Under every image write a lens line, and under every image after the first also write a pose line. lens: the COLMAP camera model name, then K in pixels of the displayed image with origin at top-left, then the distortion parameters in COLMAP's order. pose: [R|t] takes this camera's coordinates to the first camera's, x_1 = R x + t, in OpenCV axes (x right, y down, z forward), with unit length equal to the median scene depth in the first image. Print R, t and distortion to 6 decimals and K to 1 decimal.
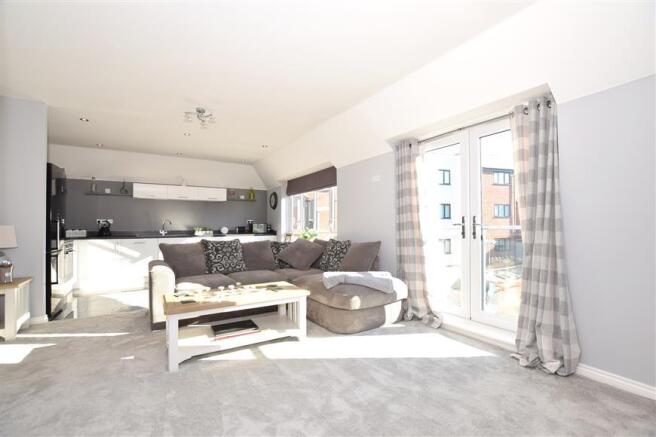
lens RADIAL K [[292.7, 0, 333.4], [0, 292.7, 221.3], [0, 0, 1]] dist [-0.023426, 0.001072]
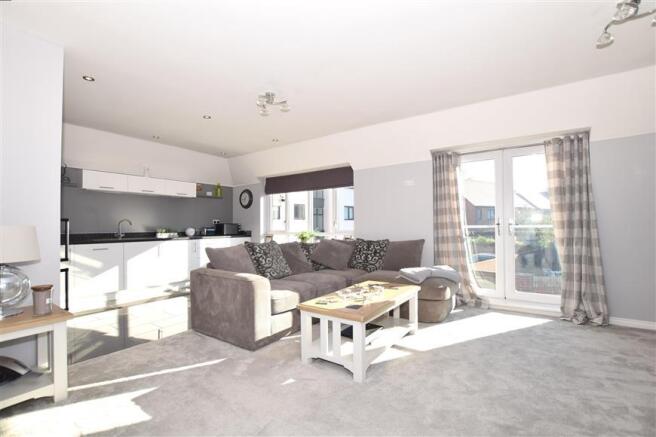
lens RADIAL K [[292.7, 0, 334.3], [0, 292.7, 221.2], [0, 0, 1]] dist [-0.023426, 0.001072]
pose [[0.920867, 0.003561, 0.389860, -0.477683], [-0.002645, 0.999992, -0.002887, 0.001609], [-0.389867, 0.001627, 0.920870, 0.079991]]
